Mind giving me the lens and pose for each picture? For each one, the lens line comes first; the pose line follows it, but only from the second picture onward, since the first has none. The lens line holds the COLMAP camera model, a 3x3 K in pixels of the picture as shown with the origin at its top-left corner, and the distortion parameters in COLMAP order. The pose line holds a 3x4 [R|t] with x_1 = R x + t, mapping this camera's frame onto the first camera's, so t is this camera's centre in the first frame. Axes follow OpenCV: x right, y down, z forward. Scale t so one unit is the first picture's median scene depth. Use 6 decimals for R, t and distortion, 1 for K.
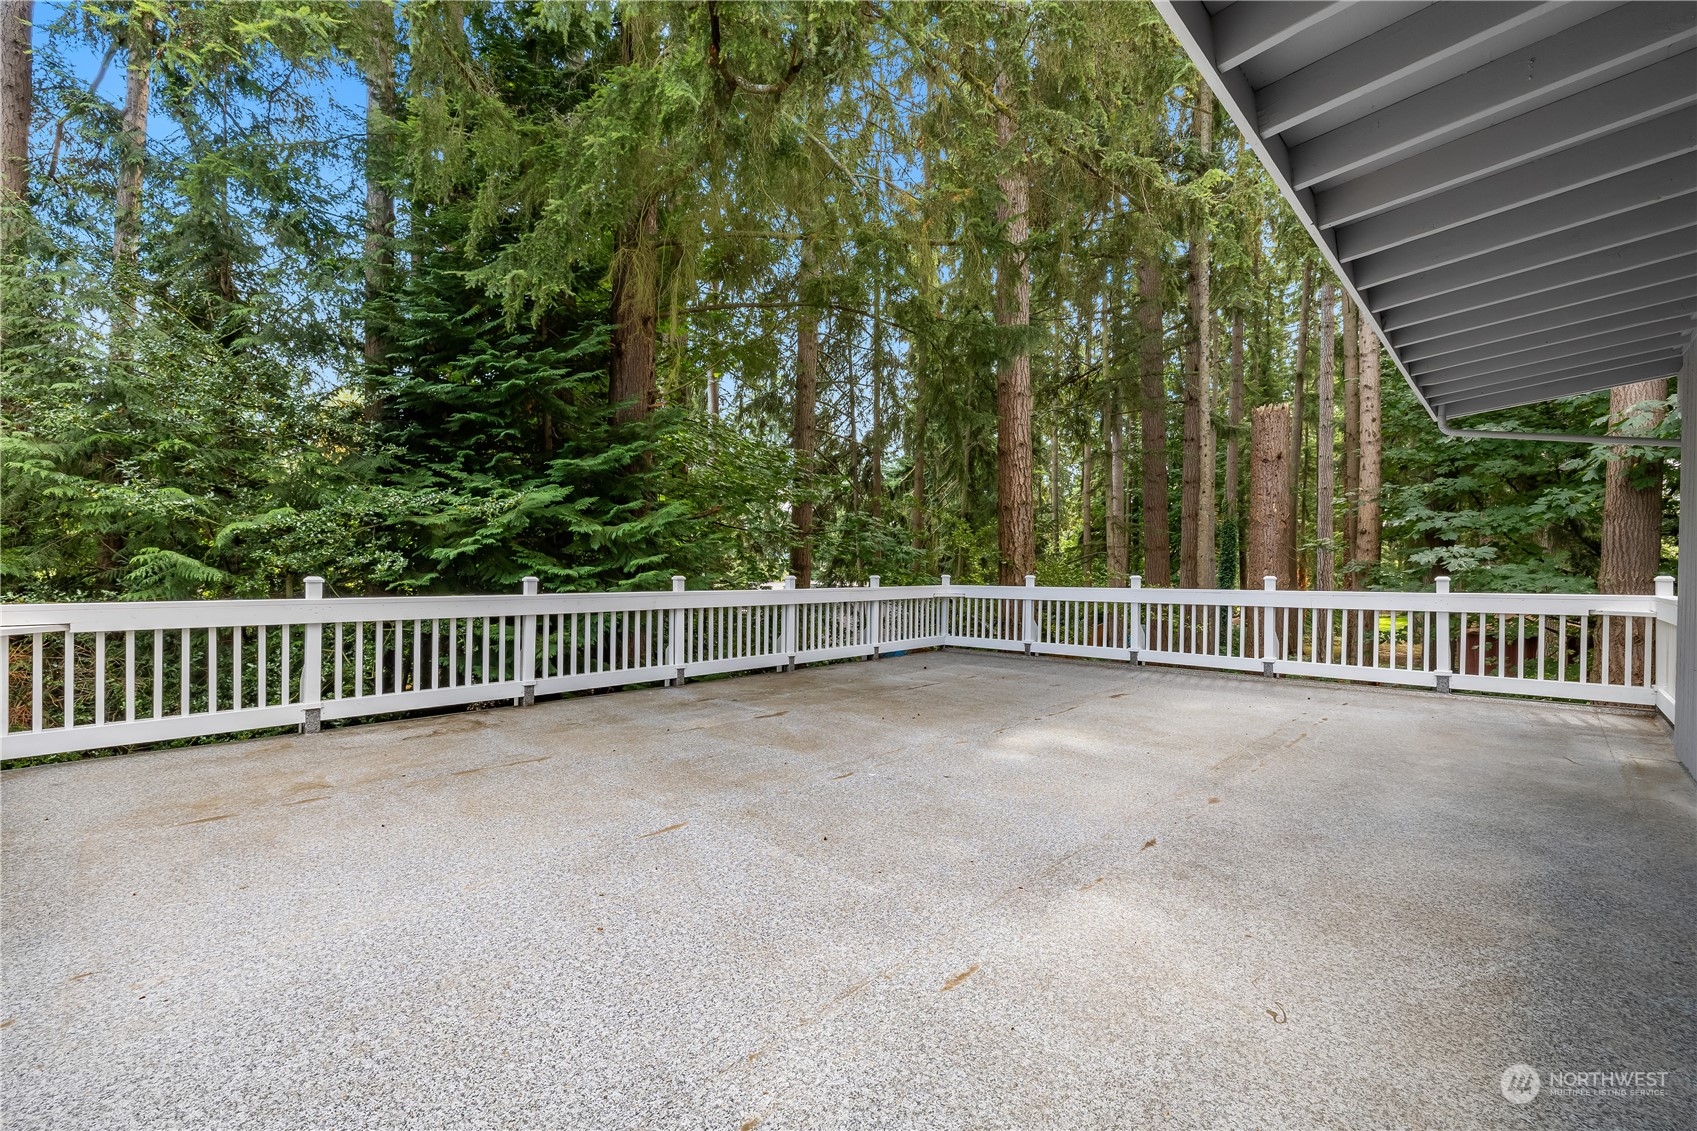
lens RADIAL K [[727.2, 0, 848.5], [0, 727.2, 565.5], [0, 0, 1]] dist [0.019597, -0.000798]
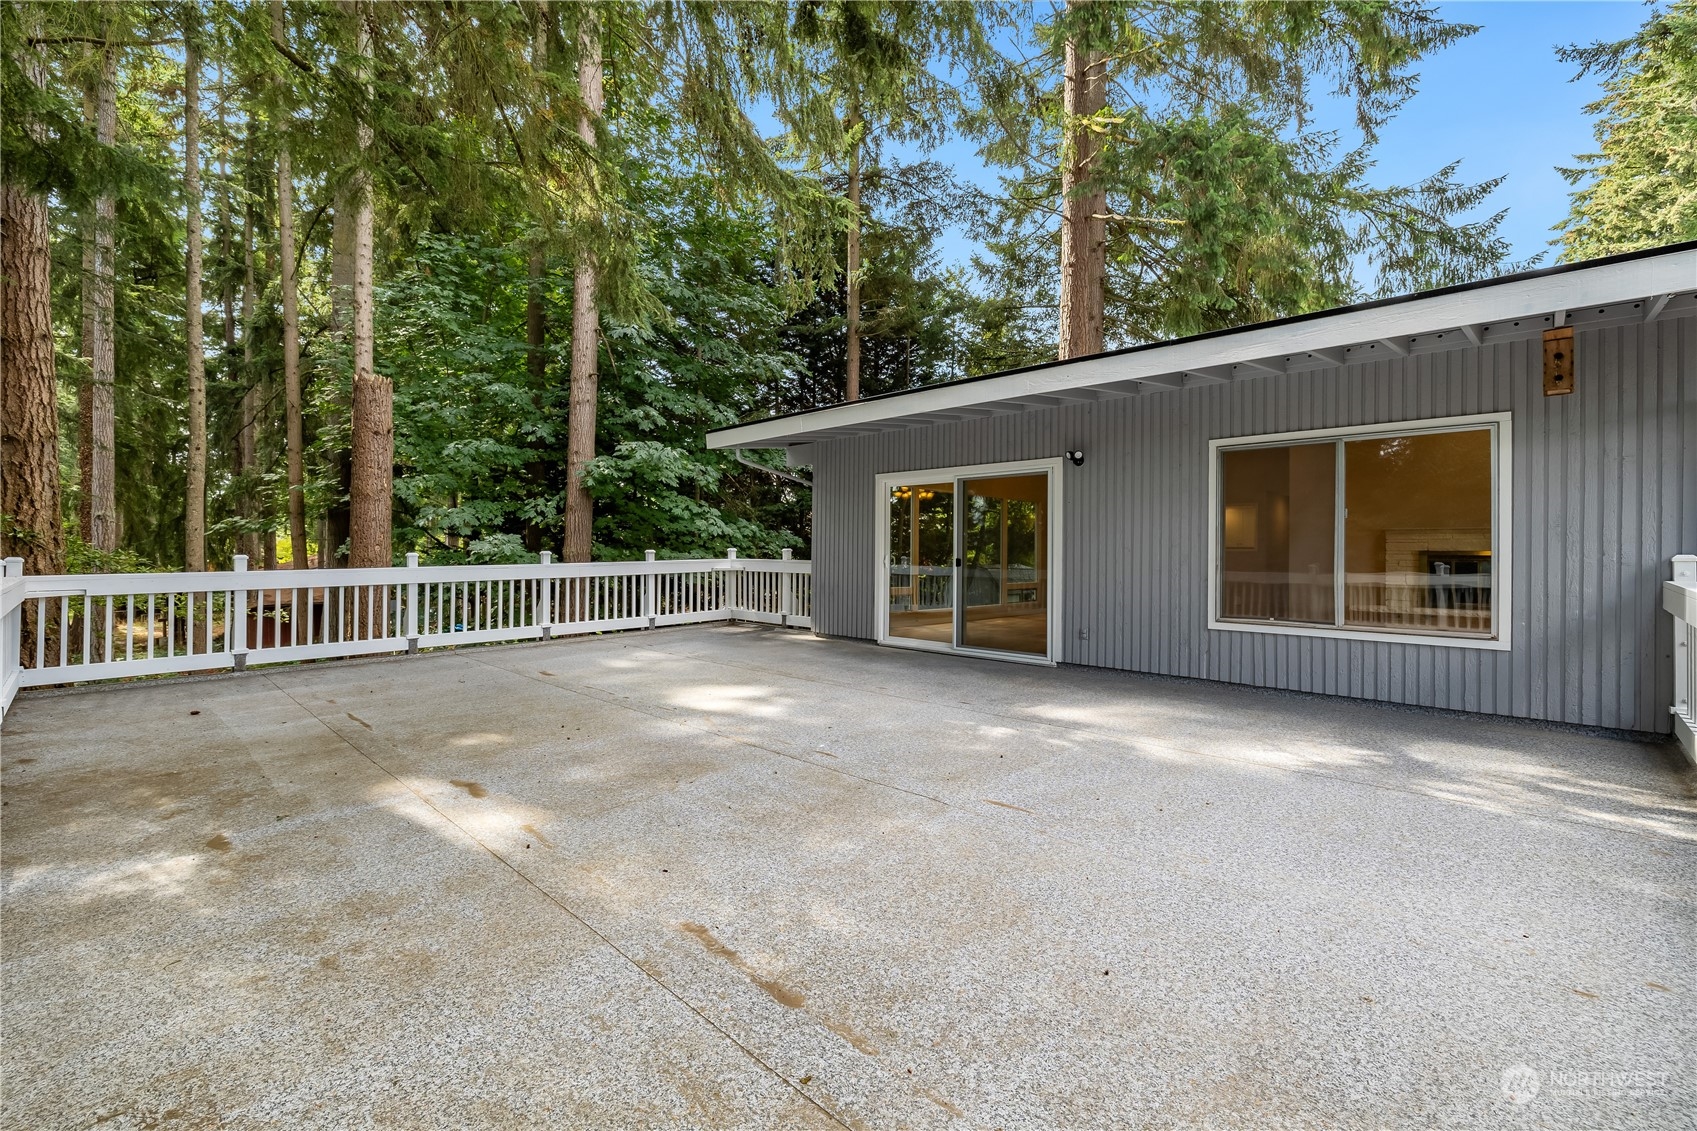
lens RADIAL K [[729.0, 0, 843.1], [0, 729.0, 563.7], [0, 0, 1]] dist [0.000053, 0.000287]
pose [[-0.007430, -0.026066, 0.999633, -0.985005], [0.000467, 0.999660, 0.026071, 0.009002], [-0.999972, 0.000660, -0.007415, 0.991306]]
